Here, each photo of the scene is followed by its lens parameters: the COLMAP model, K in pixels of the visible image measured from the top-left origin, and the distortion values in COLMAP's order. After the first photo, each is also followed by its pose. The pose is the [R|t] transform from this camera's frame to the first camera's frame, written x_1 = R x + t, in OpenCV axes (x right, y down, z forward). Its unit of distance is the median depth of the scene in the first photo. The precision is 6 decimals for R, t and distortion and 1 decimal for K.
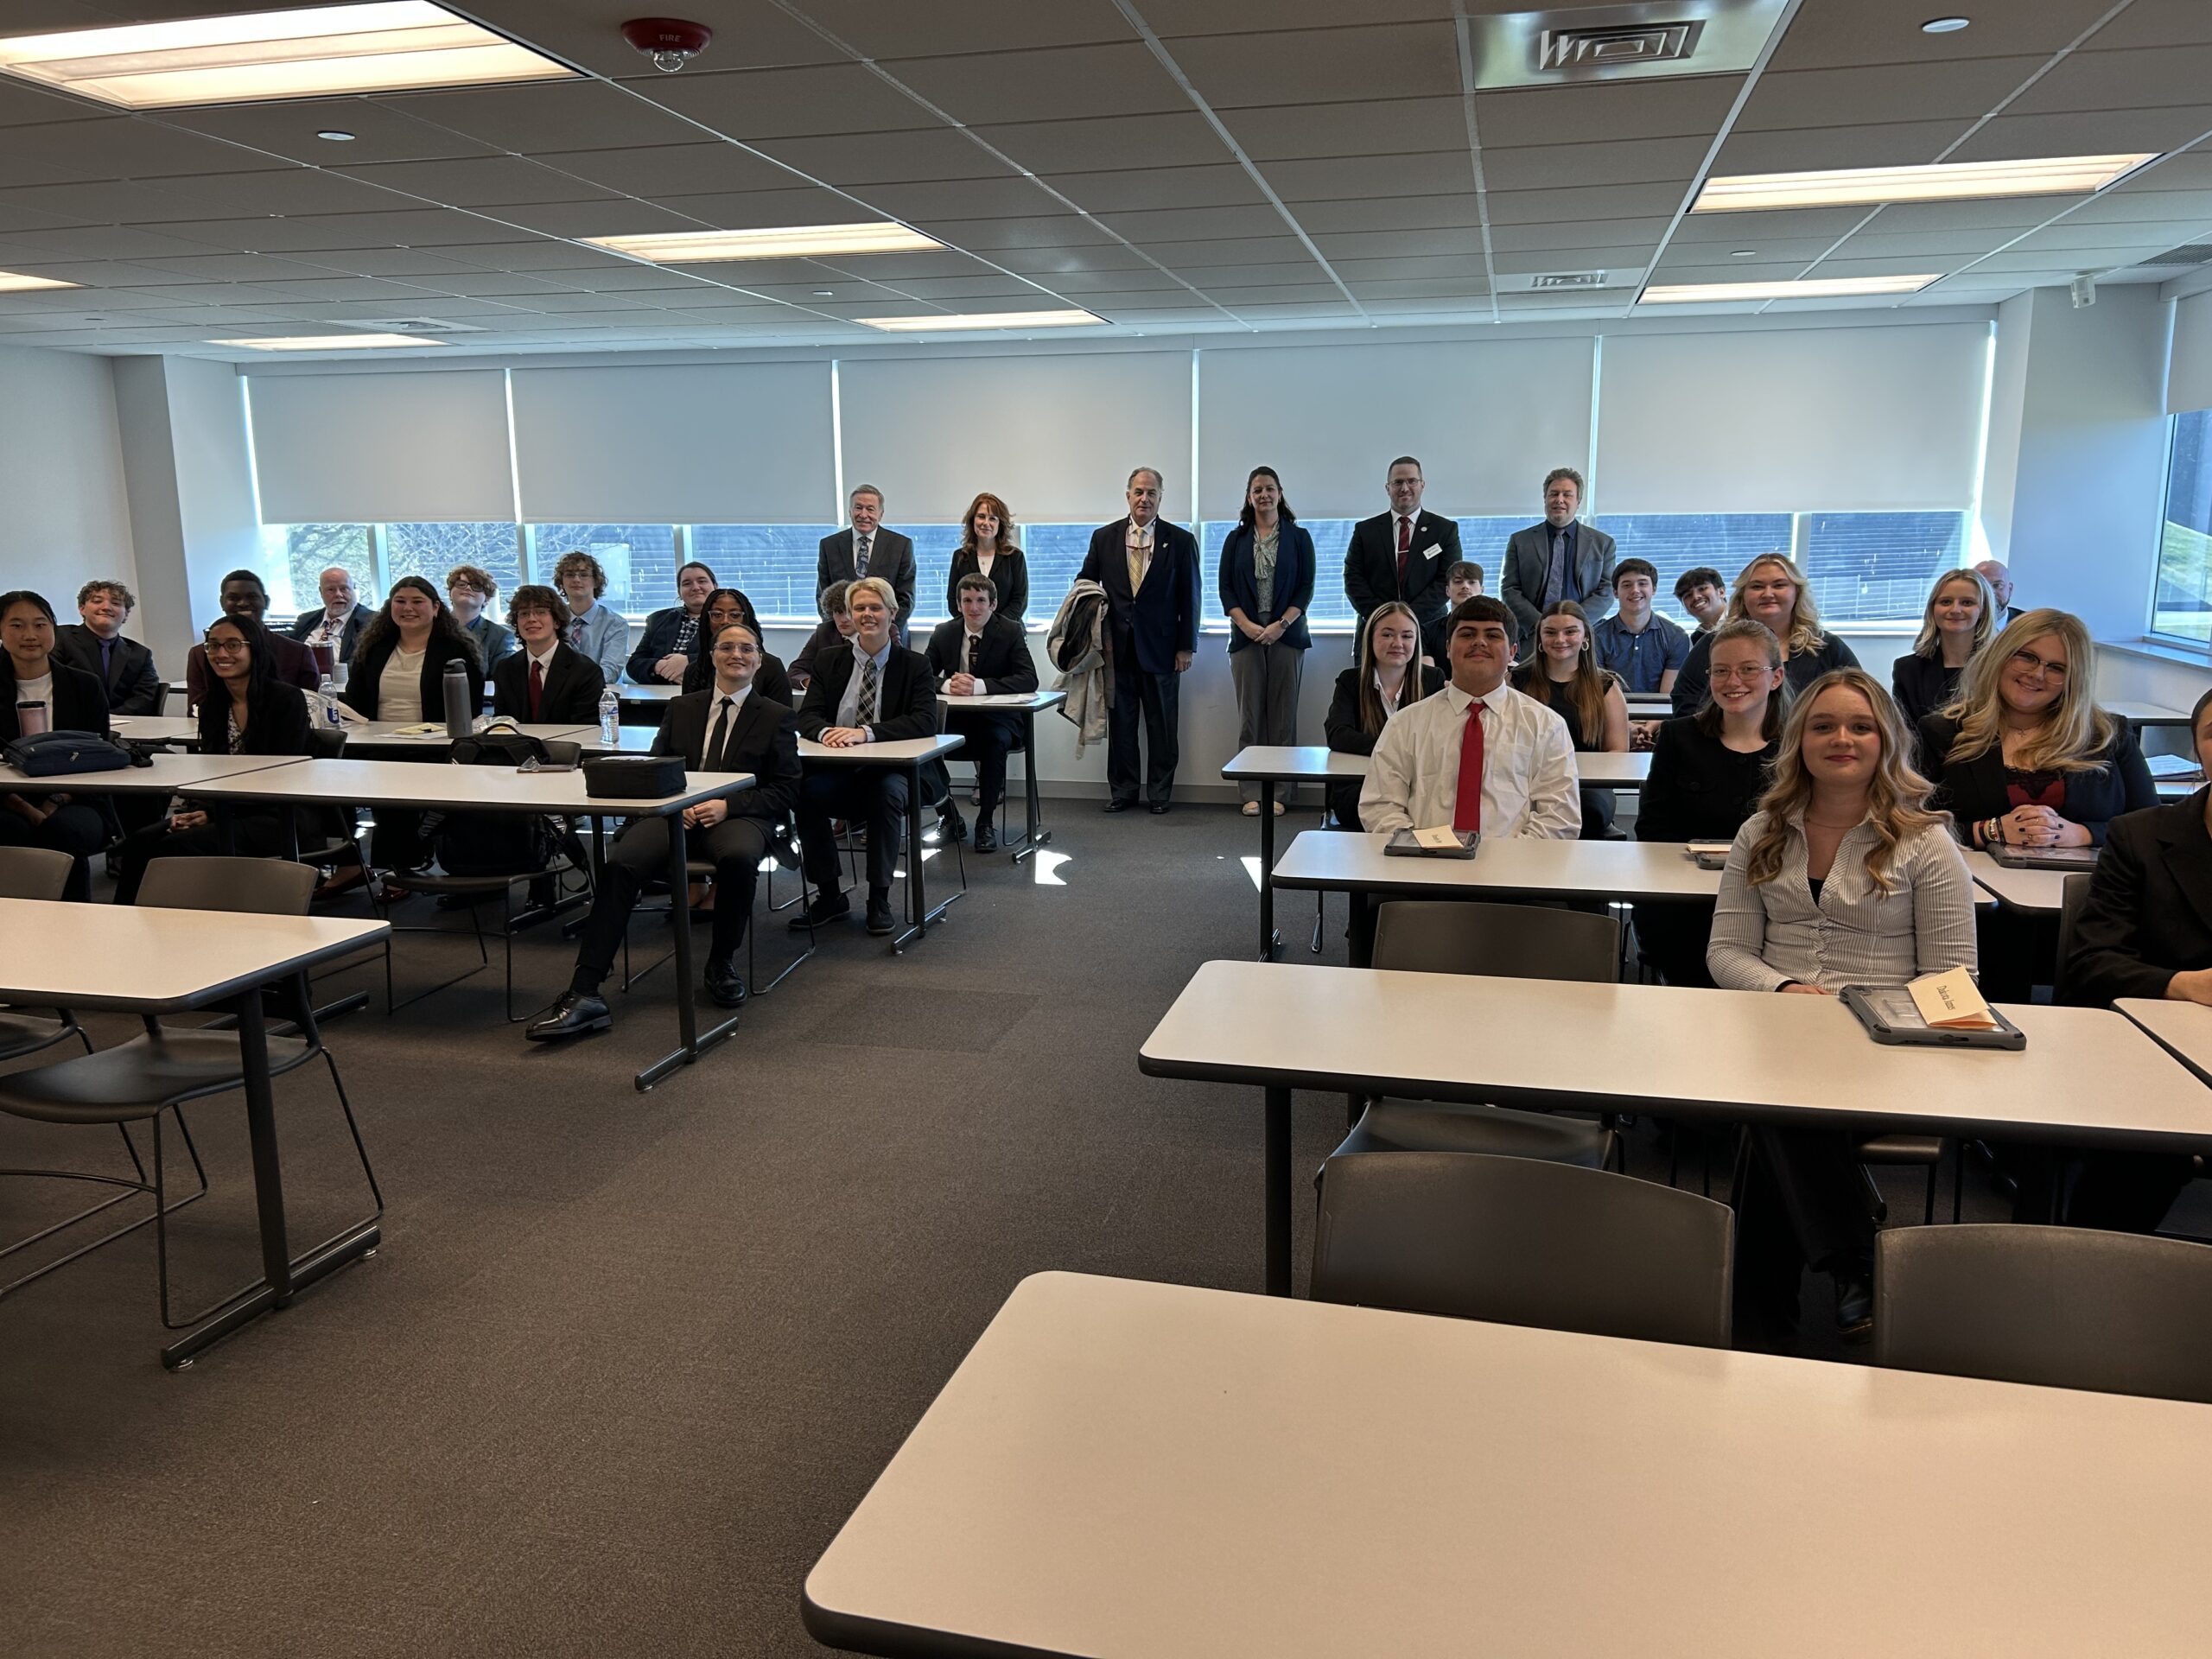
lens RADIAL K [[1643.6, 0, 1106.0], [0, 1643.6, 829.5], [0, 0, 1]] dist [0.016763, -0.004059]
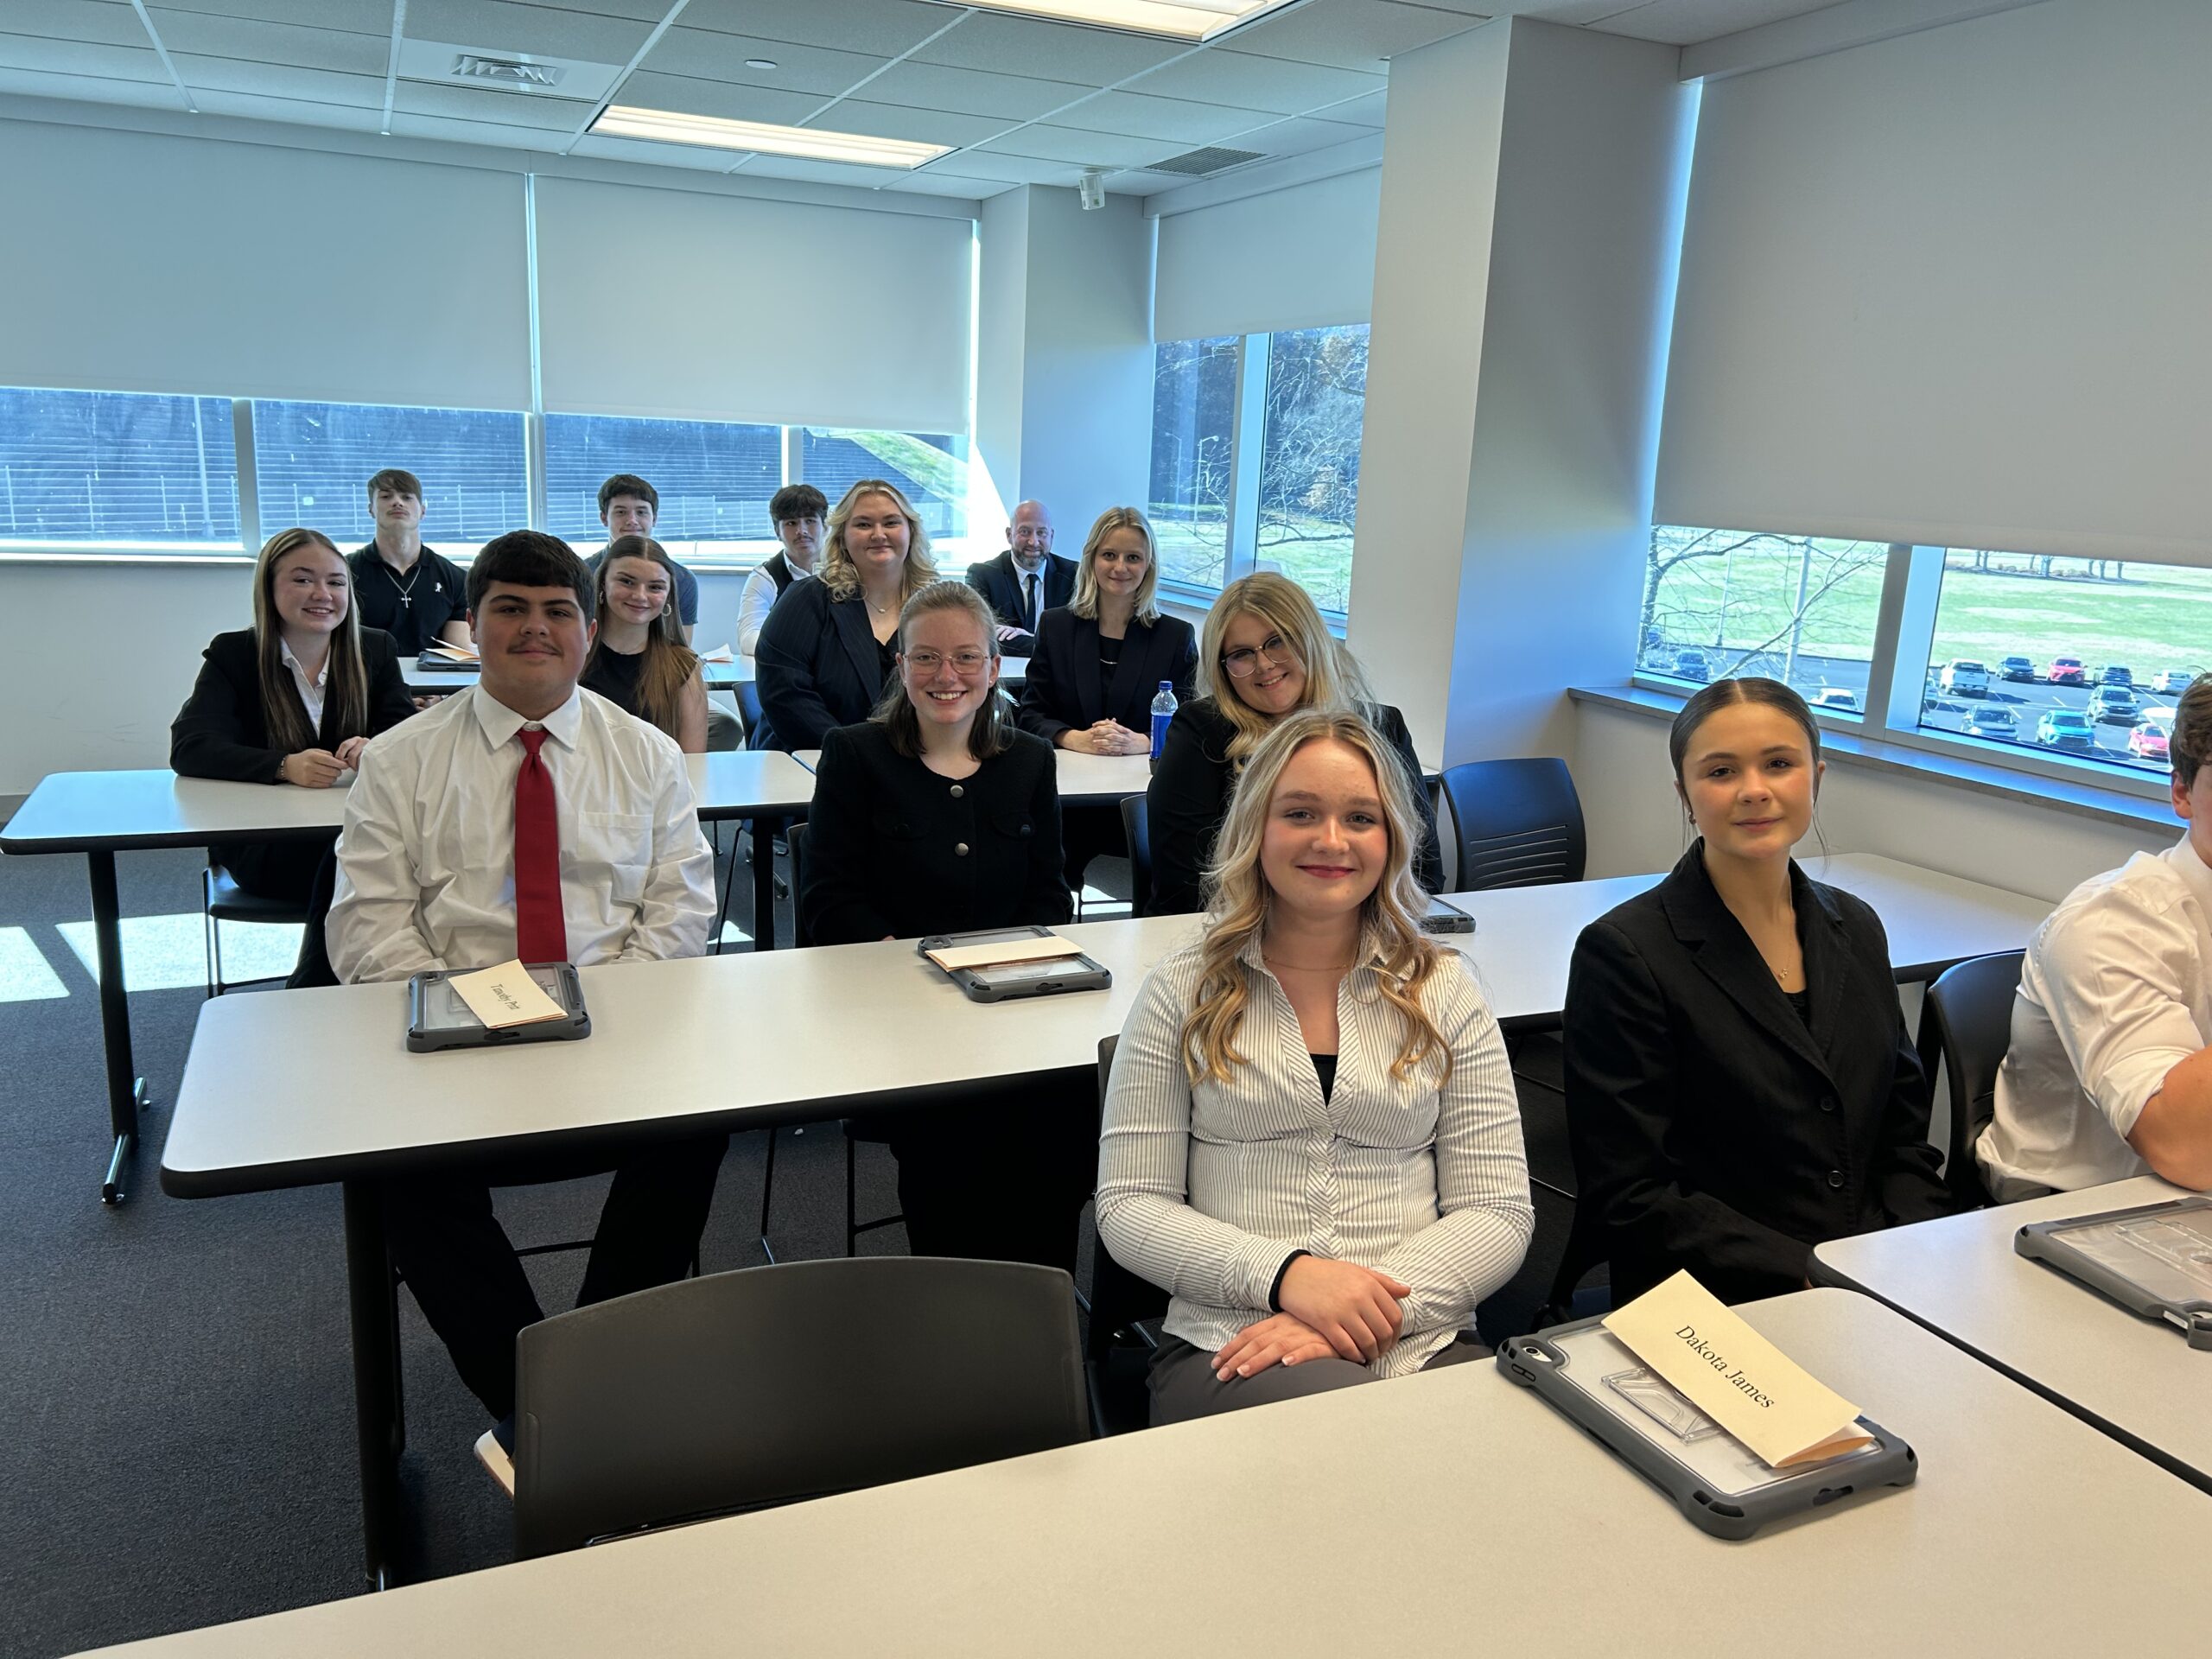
lens RADIAL K [[1650.2, 0, 1051.8], [0, 1650.2, 826.7], [0, 0, 1]] dist [0.028750, 0.000084]
pose [[0.806227, -0.083868, 0.585632, 0.026330], [0.056295, 0.996284, 0.065178, -0.051517], [-0.588922, -0.019580, 0.807952, 0.333541]]
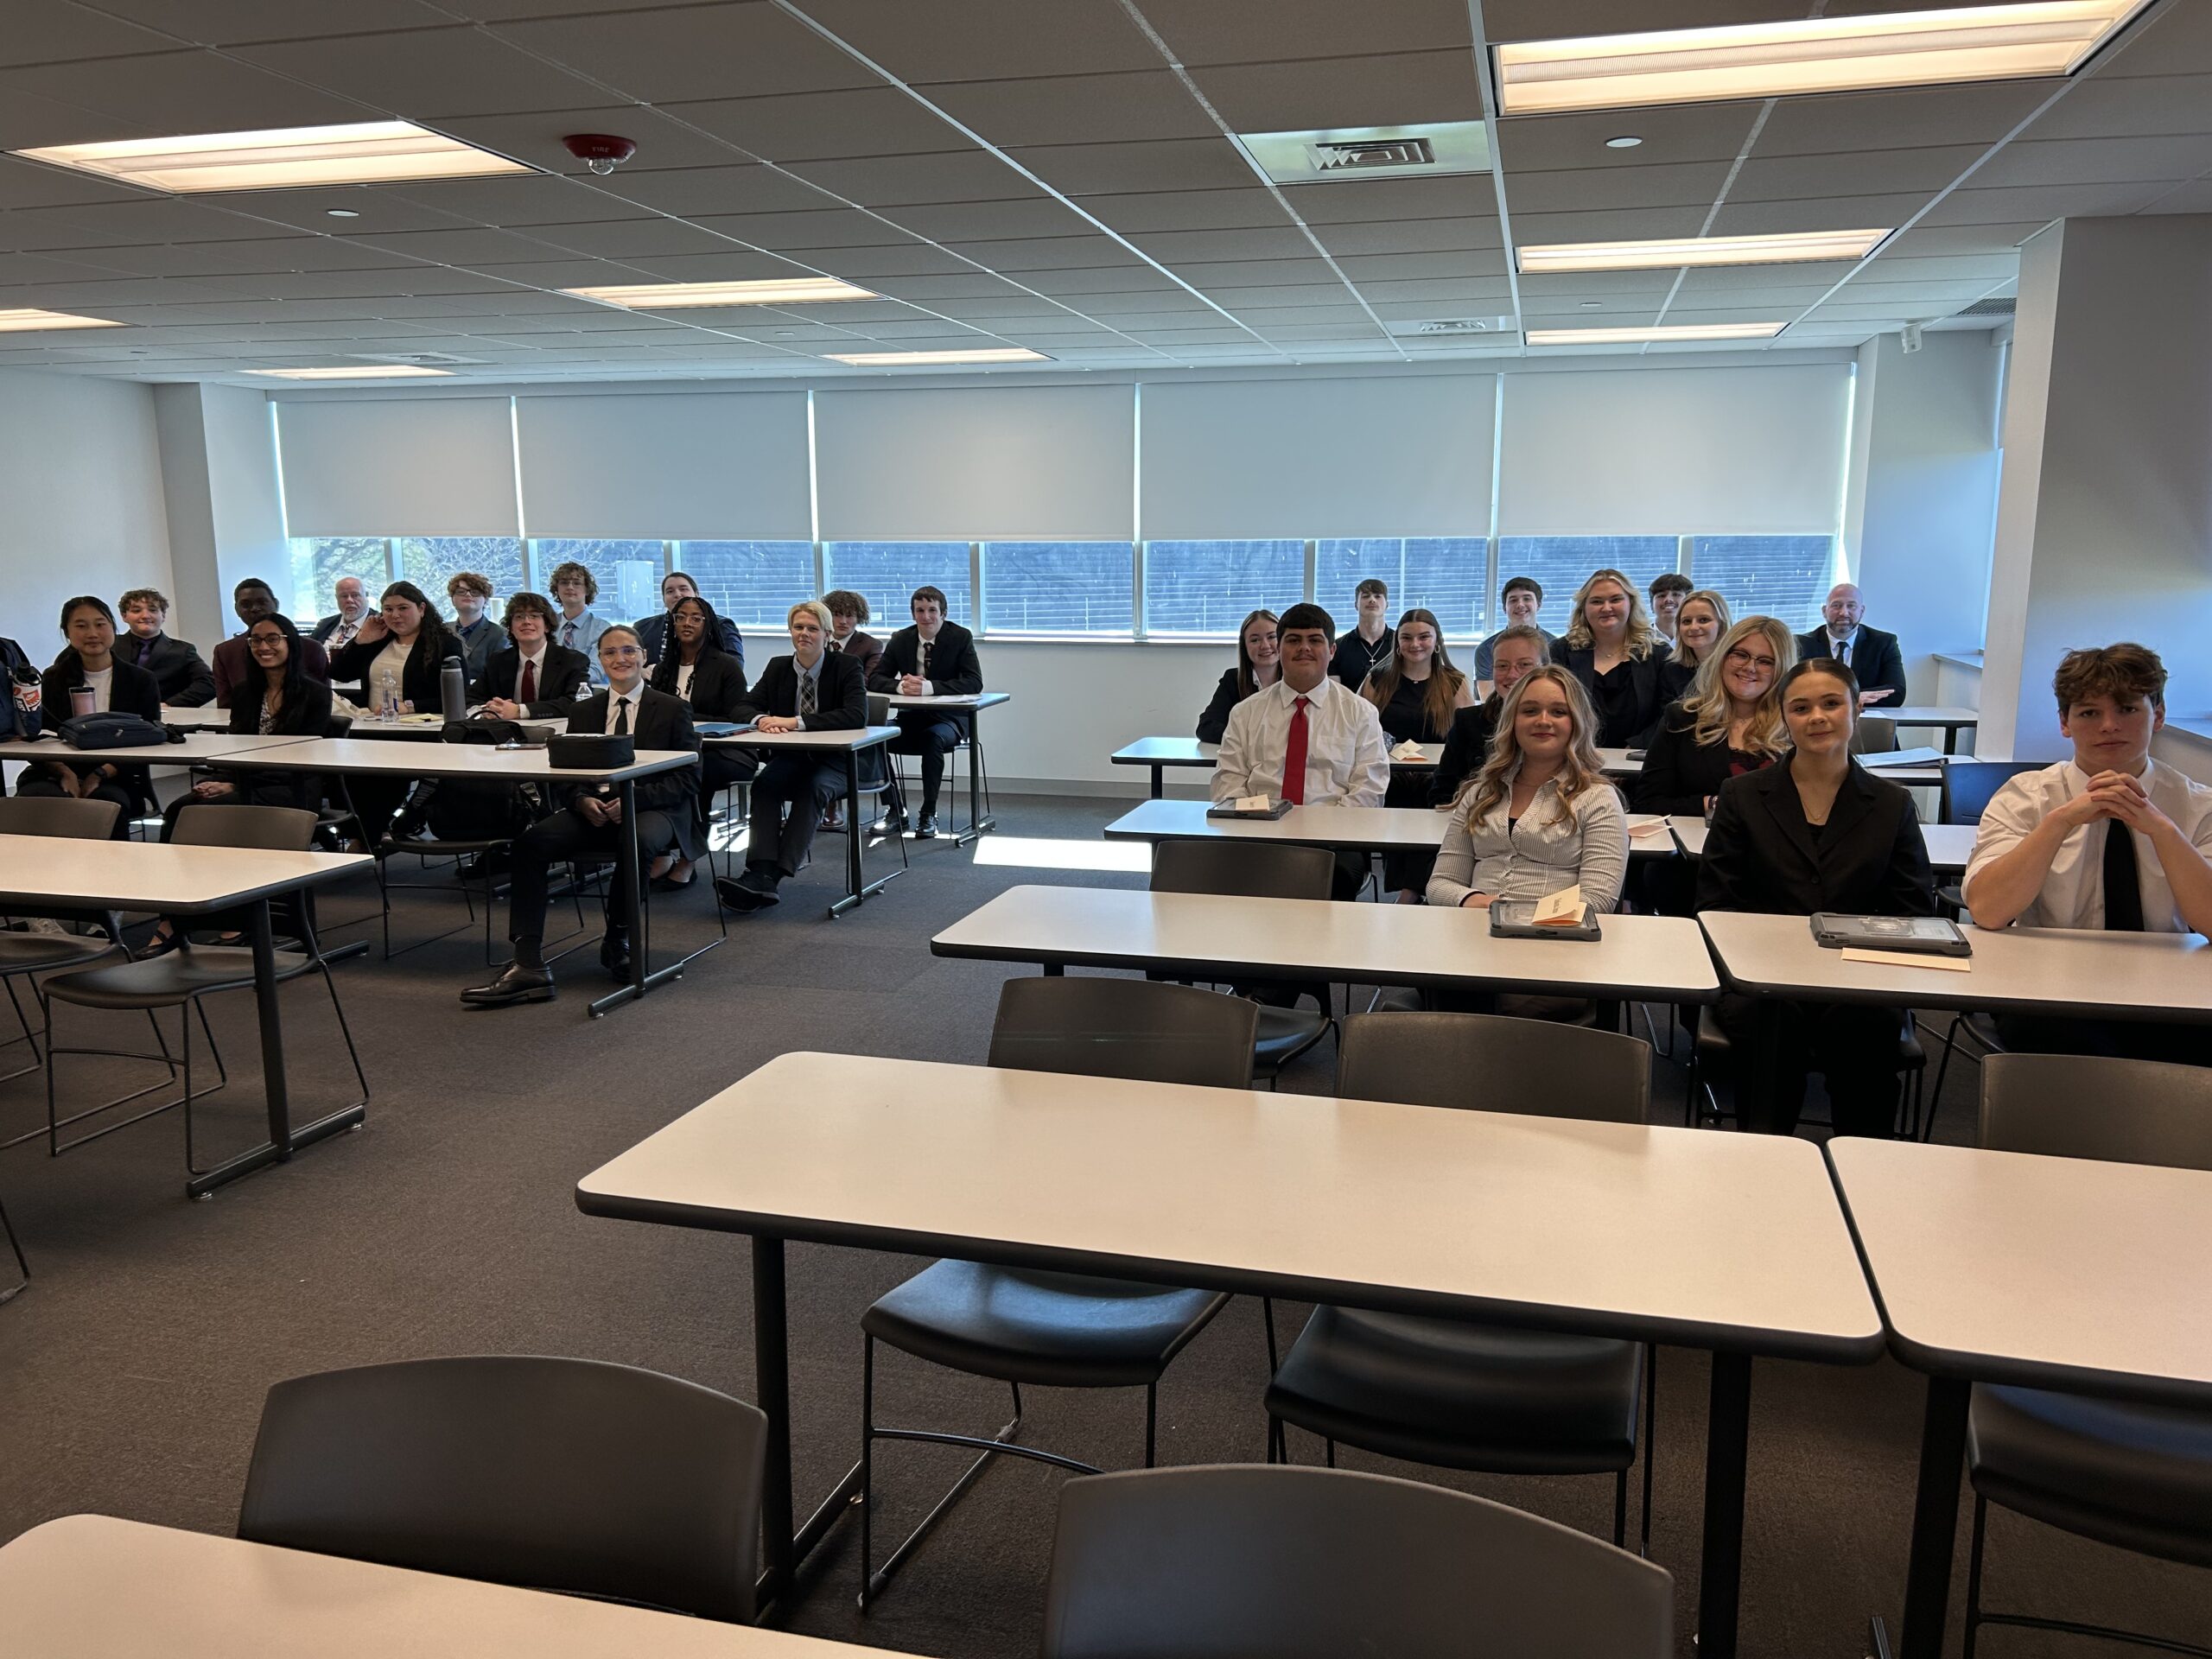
lens RADIAL K [[1638.4, 0, 1098.9], [0, 1638.4, 837.9], [0, 0, 1]] dist [0.023051, -0.007295]
pose [[0.999807, 0.009429, -0.017221, 0.075517], [-0.009551, 0.999930, -0.007008, 0.027000], [0.017154, 0.007171, 0.999827, -0.130373]]
